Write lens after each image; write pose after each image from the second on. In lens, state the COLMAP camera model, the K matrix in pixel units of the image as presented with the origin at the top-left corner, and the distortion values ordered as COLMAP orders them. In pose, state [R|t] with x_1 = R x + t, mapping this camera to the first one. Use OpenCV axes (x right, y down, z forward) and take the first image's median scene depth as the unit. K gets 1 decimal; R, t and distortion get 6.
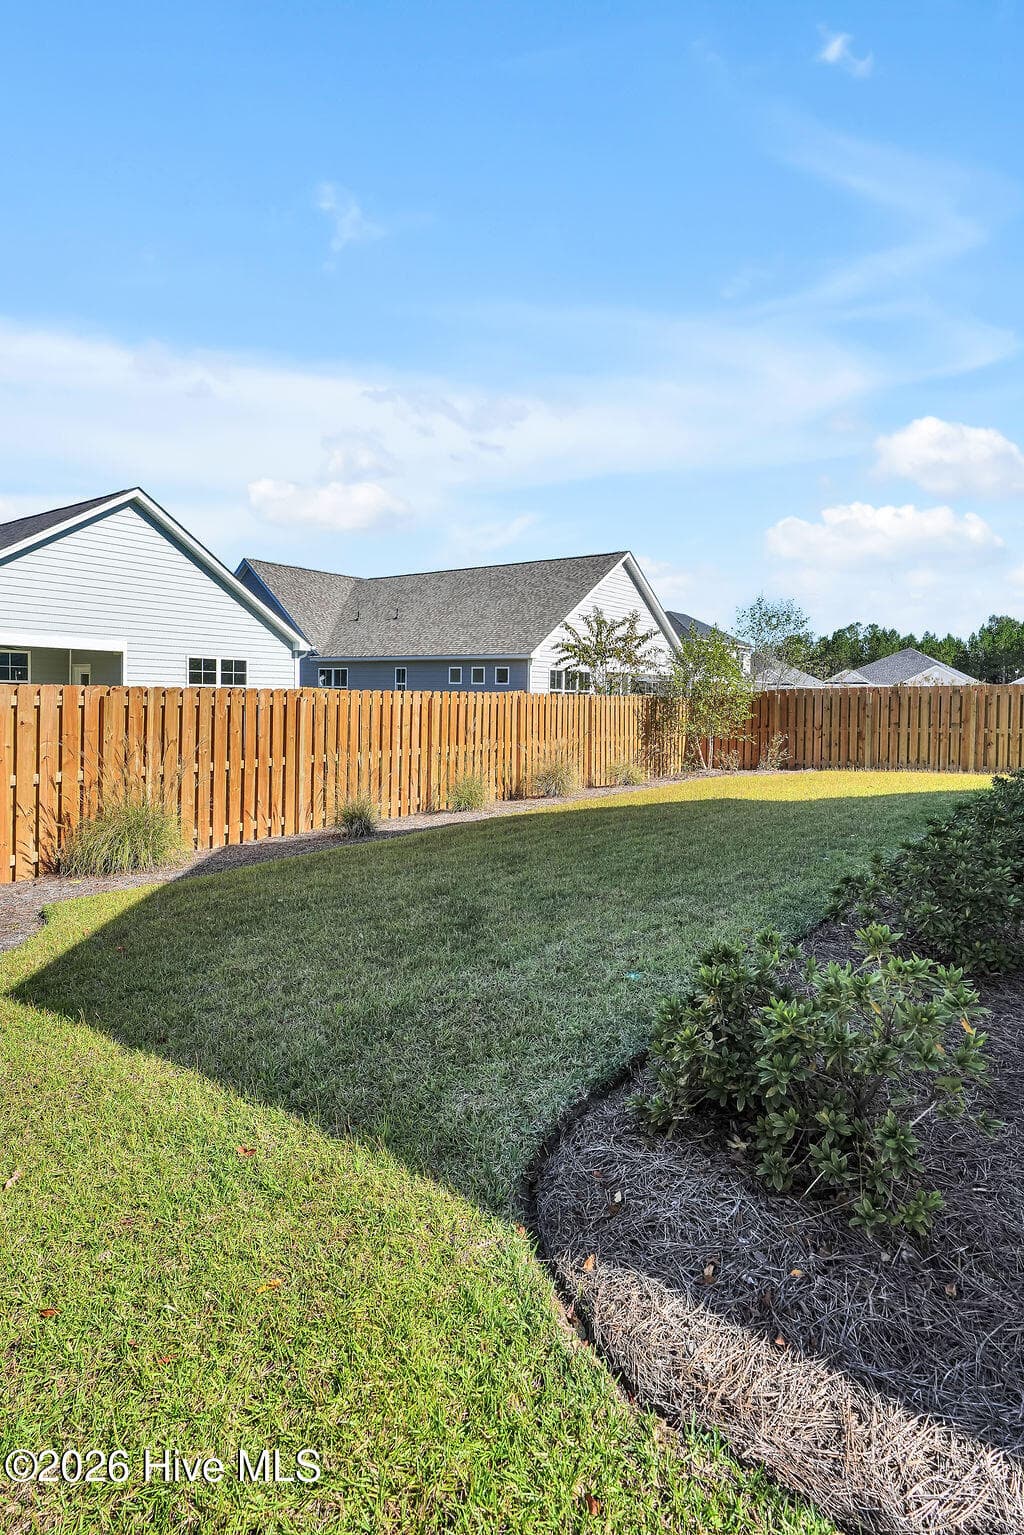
lens RADIAL K [[793.4, 0, 506.1], [0, 793.4, 709.9], [0, 0, 1]] dist [0.019546, 0.001219]
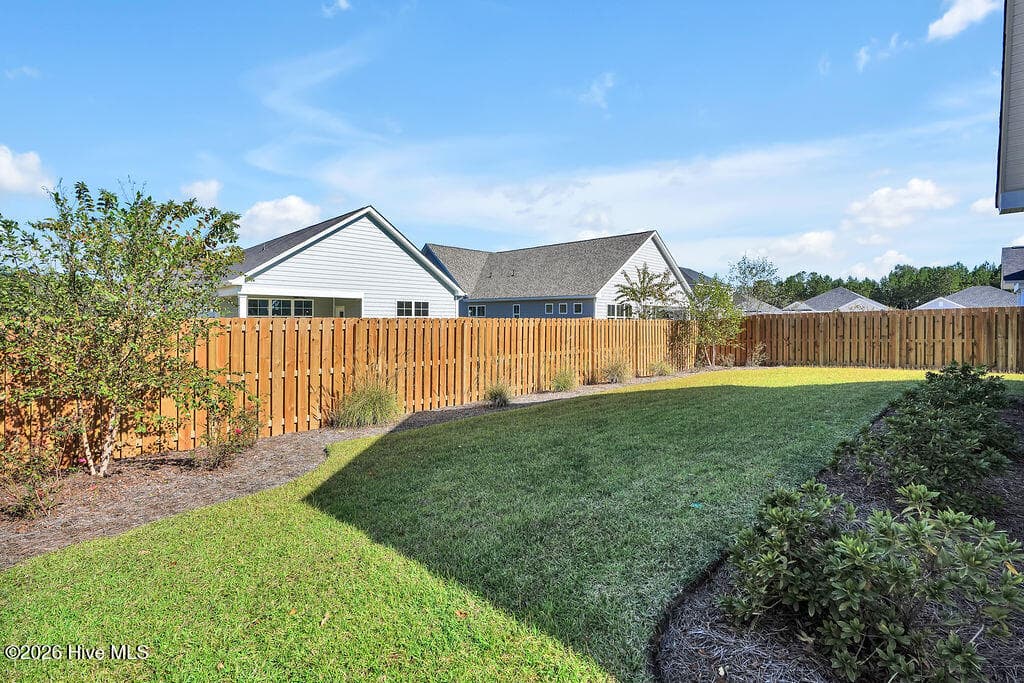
lens RADIAL K [[473.3, 0, 510.0], [0, 473.3, 313.7], [0, 0, 1]] dist [-0.000631, 0.007338]
pose [[0.990388, -0.013542, -0.137654, -0.015710], [0.008948, 0.999384, -0.033941, -0.000392], [0.138029, 0.032383, 0.989899, 0.012778]]
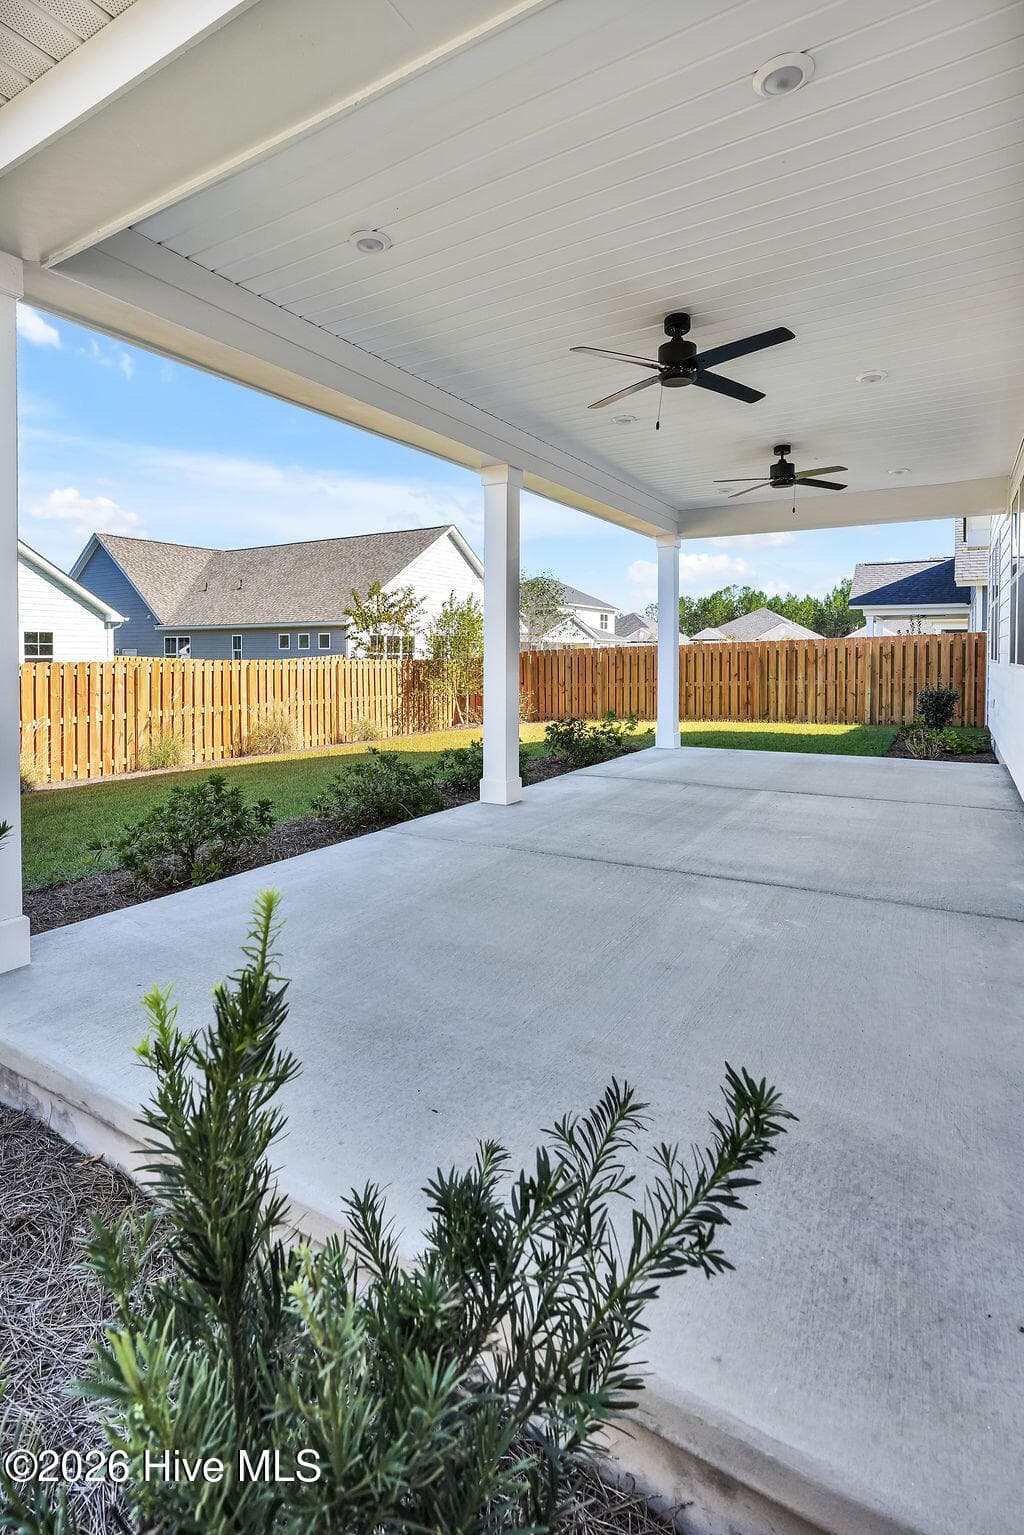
lens RADIAL K [[747.7, 0, 507.4], [0, 747.7, 661.9], [0, 0, 1]] dist [-0.002904, 0.000258]
pose [[0.994999, -0.020366, 0.097782, 0.245903], [0.021310, 0.999736, -0.008627, -0.001912], [-0.097581, 0.010668, 0.995170, -0.058190]]
